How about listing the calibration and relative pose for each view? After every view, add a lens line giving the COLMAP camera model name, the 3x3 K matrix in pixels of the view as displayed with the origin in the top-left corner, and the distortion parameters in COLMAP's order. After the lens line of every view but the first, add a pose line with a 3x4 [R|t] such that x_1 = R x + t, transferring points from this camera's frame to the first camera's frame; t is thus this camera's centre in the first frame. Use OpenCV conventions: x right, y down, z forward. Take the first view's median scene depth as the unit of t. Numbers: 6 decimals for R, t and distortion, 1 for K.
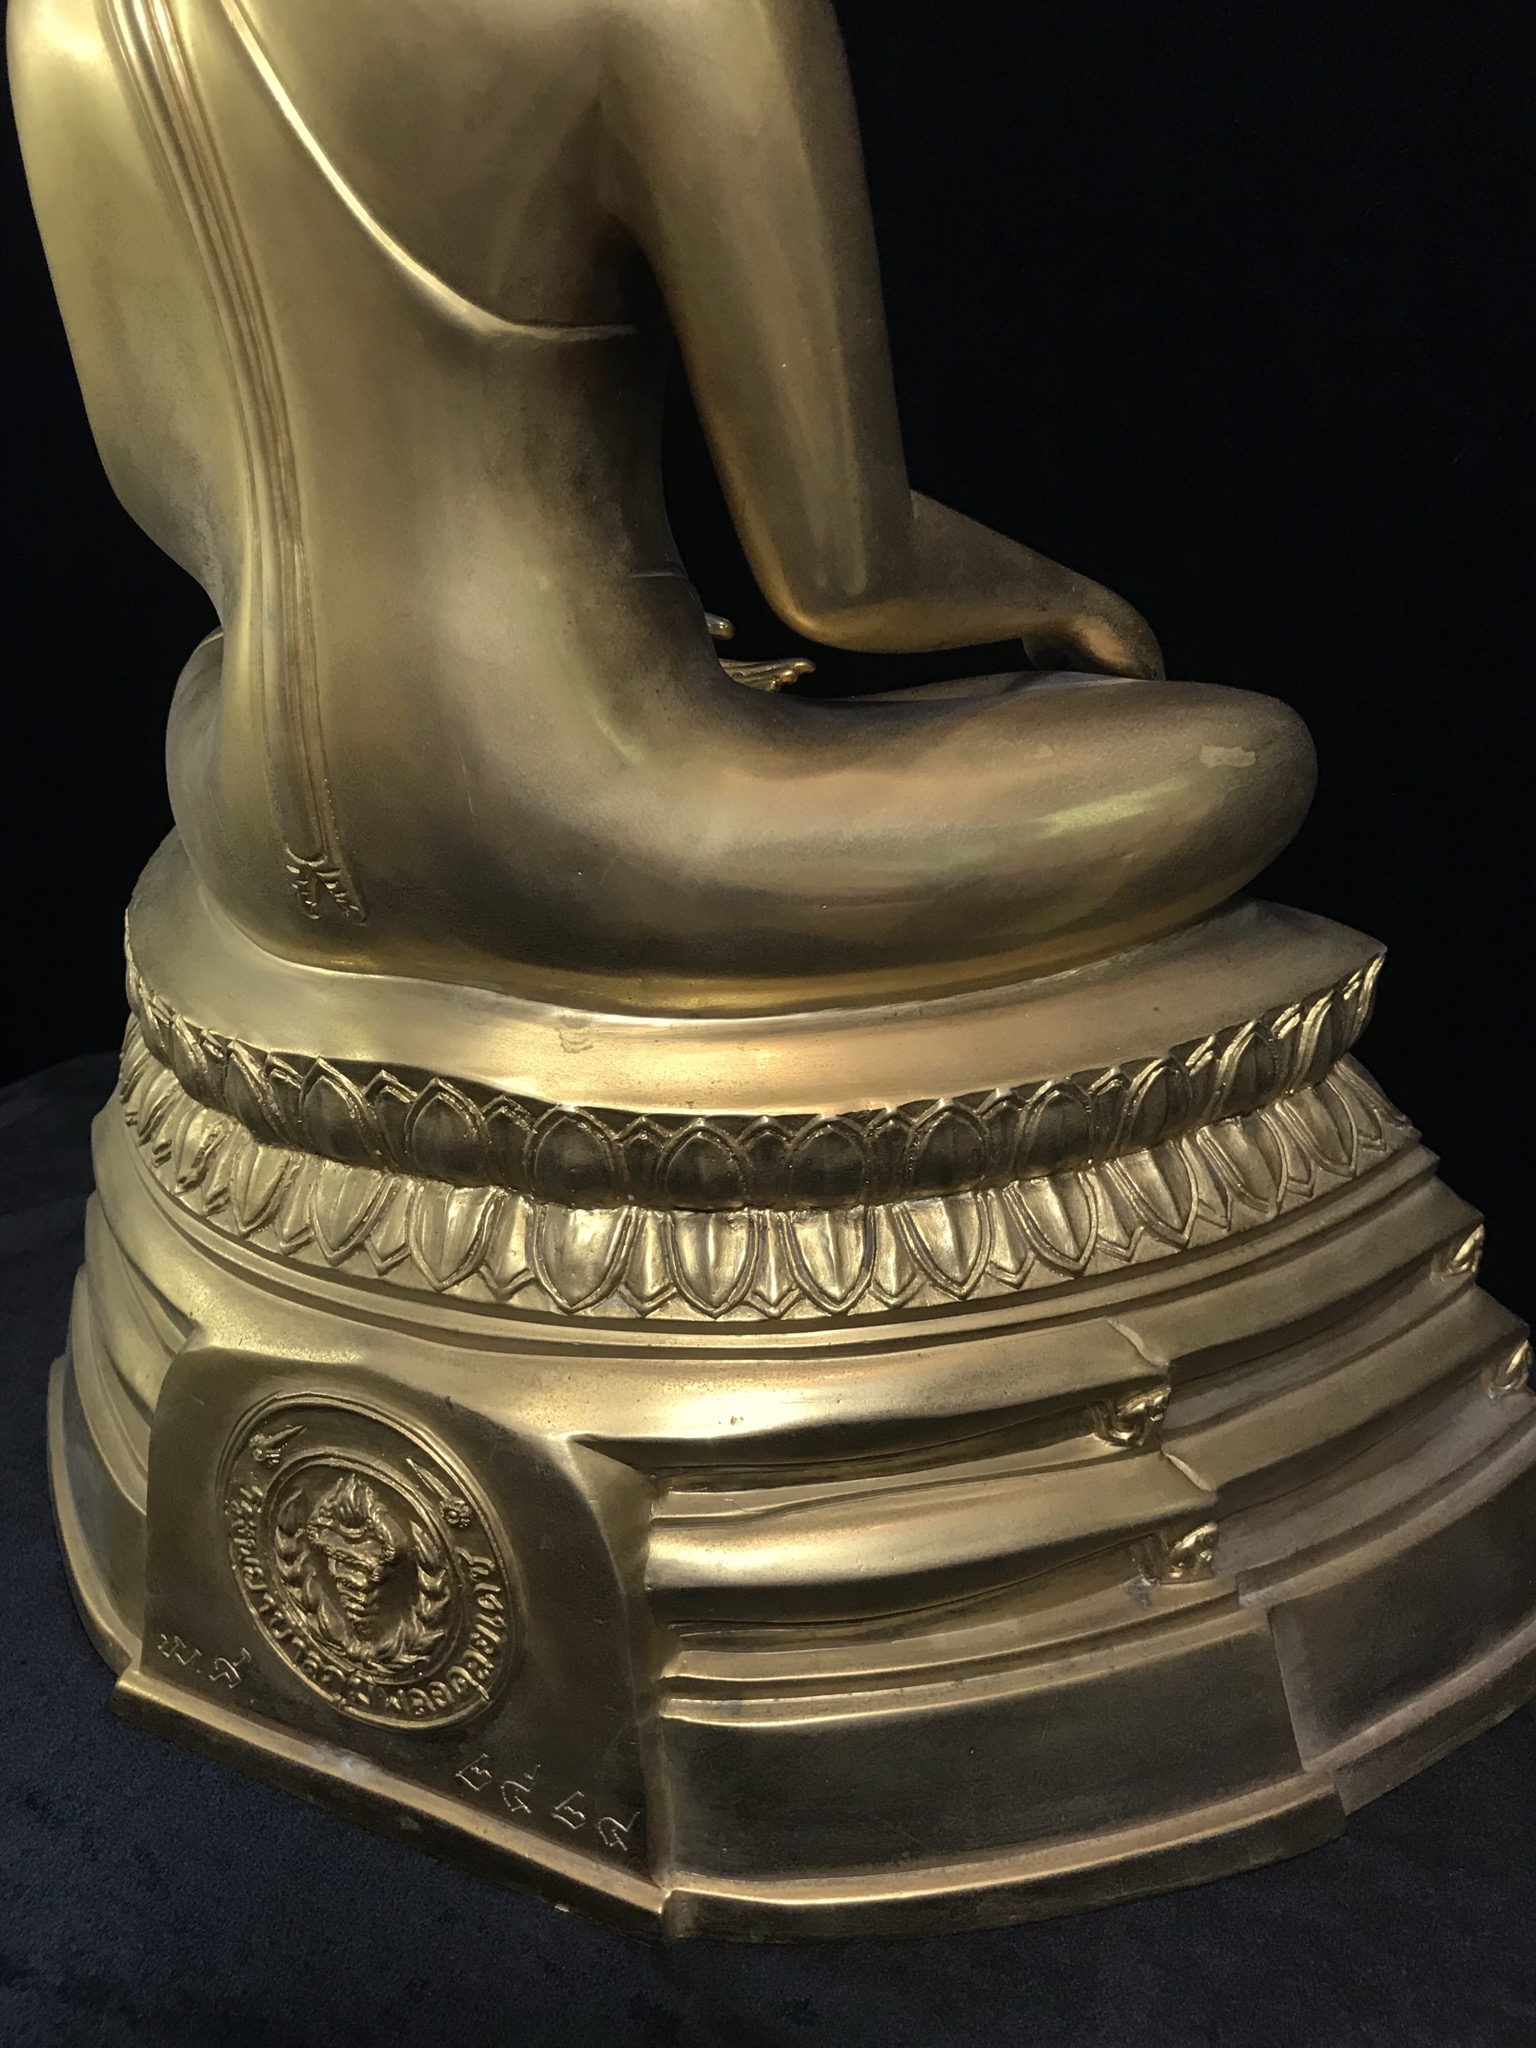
lens RADIAL K [[2301.7, 0, 768.0], [0, 2301.7, 1024.0], [0, 0, 1]] dist [0.010363, -0.007978]
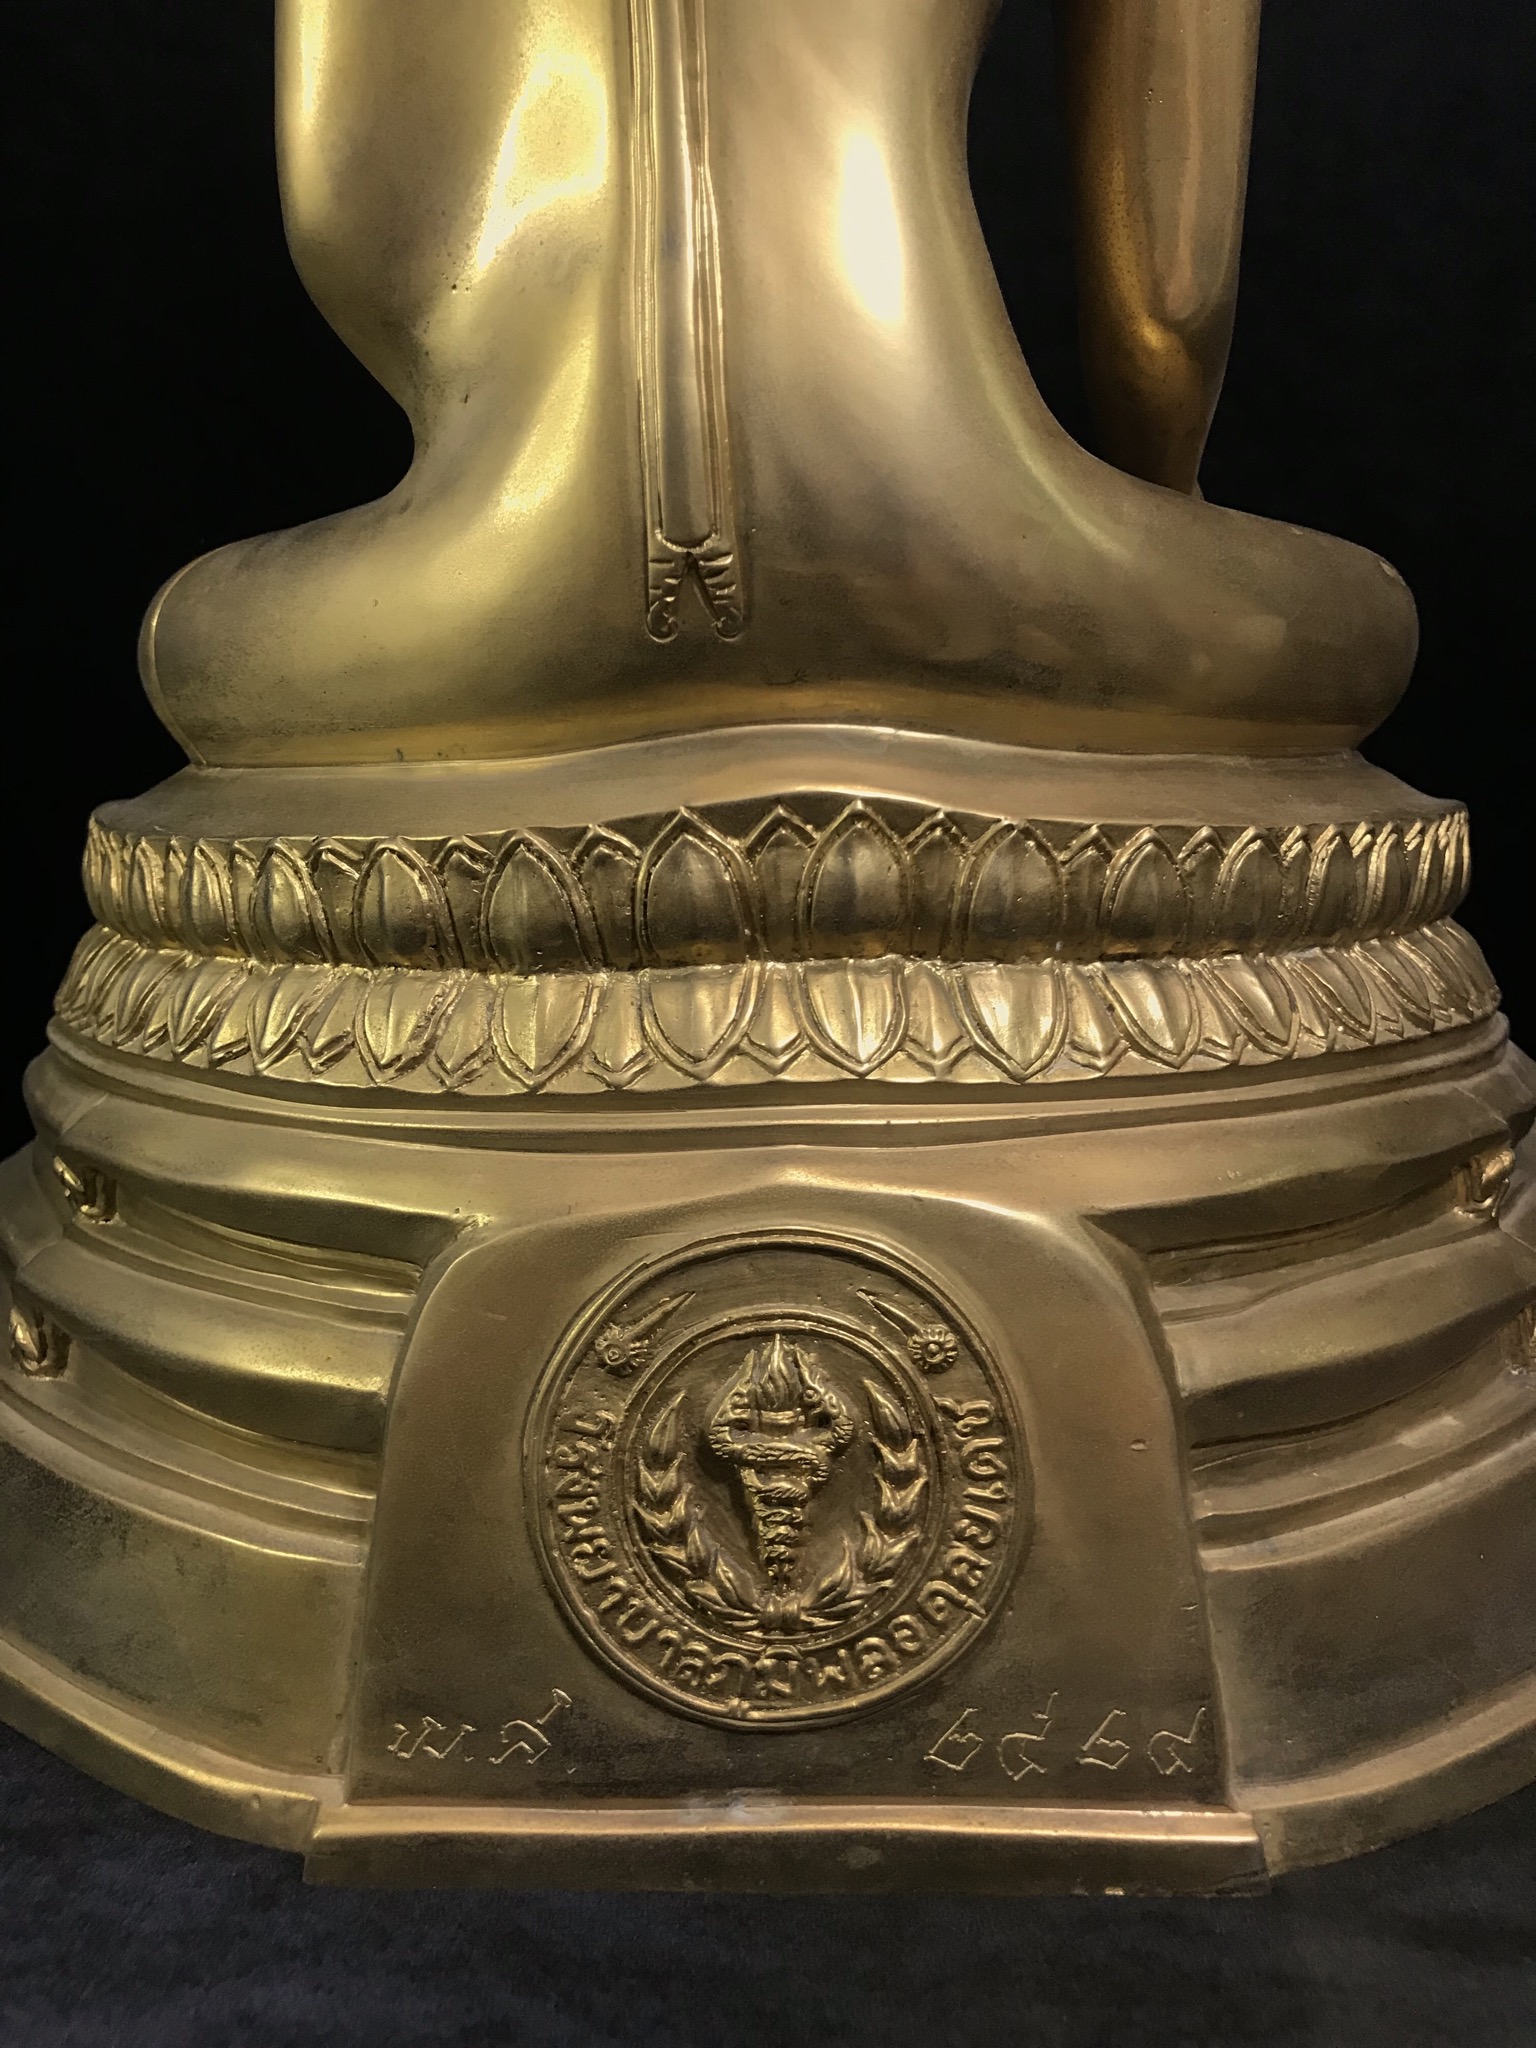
lens RADIAL K [[1936.8, 0, 768.0], [0, 1936.8, 1024.0], [0, 0, 1]] dist [0.000645, -0.016300]
pose [[0.867186, -0.014455, 0.497775, -0.490042], [0.184544, 0.937736, -0.294269, 0.281225], [-0.462528, 0.347047, 0.815859, 0.438050]]
